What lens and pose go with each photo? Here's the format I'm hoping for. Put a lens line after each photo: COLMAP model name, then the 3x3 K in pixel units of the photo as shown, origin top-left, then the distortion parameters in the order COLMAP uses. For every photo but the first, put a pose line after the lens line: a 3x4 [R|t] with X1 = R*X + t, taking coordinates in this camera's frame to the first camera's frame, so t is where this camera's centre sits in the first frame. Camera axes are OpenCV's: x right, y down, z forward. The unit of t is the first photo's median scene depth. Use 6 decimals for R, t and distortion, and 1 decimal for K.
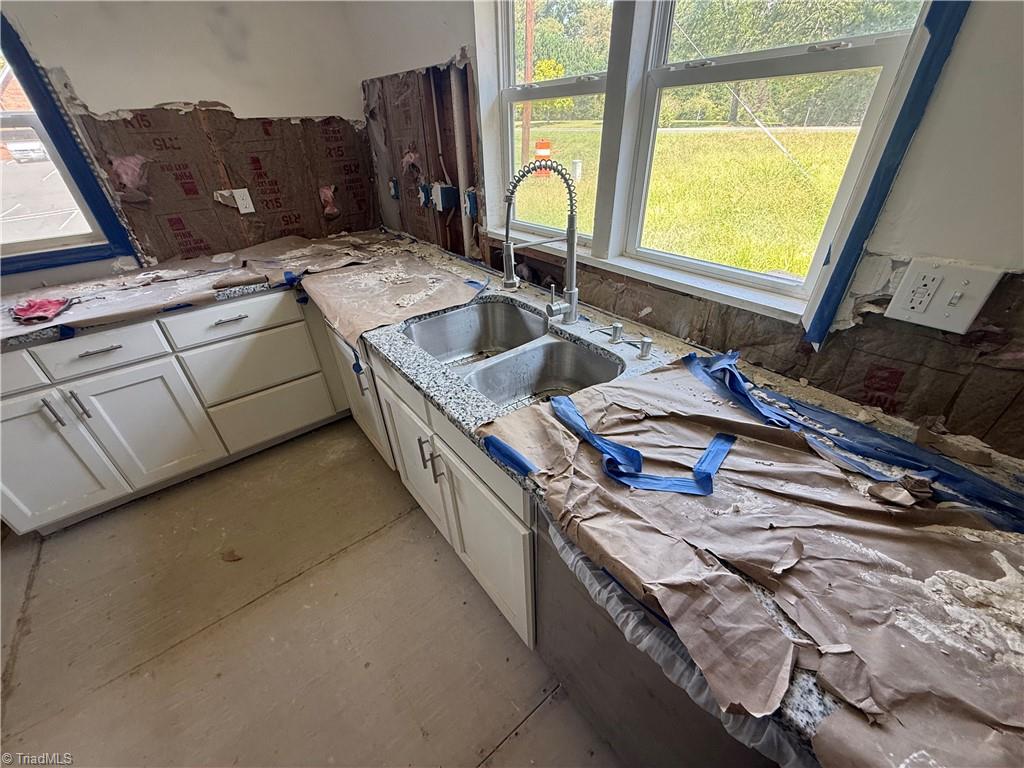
lens RADIAL K [[407.1, 0, 509.4], [0, 407.1, 383.3], [0, 0, 1]] dist [-0.000605, 0.000573]
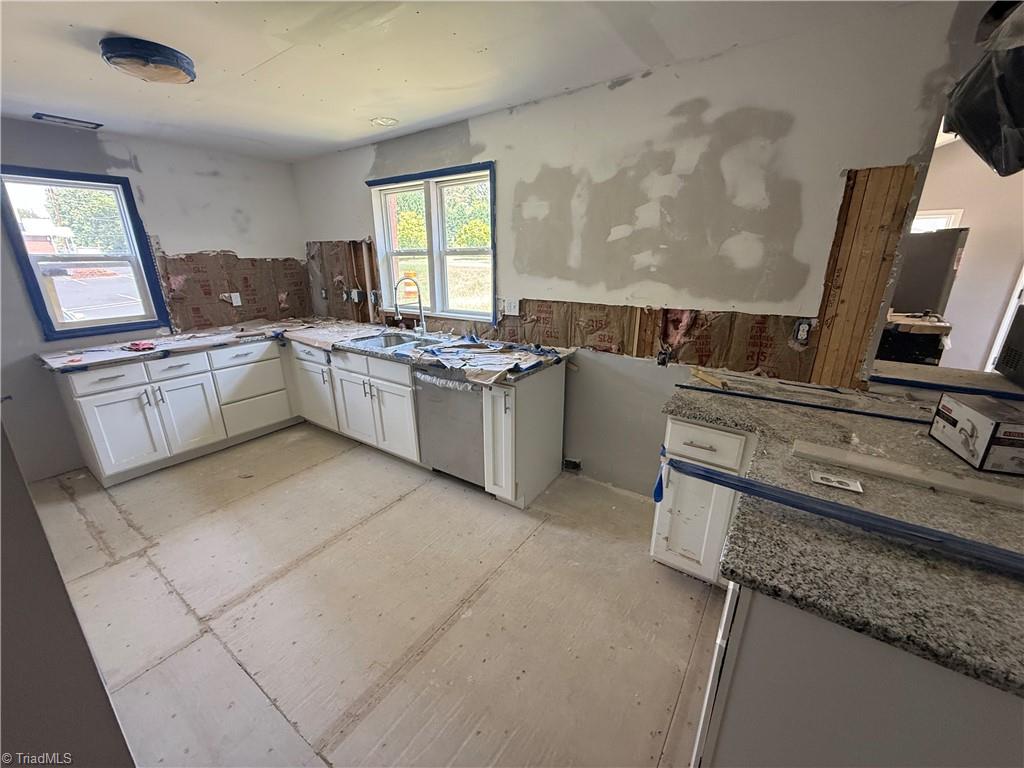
lens RADIAL K [[407.1, 0, 511.4], [0, 407.1, 386.6], [0, 0, 1]] dist [-0.000605, 0.000573]
pose [[0.954286, -0.069056, 0.290807, -0.060016], [0.142437, 0.960430, -0.239343, 0.590863], [-0.262772, 0.269824, 0.926362, -0.984023]]
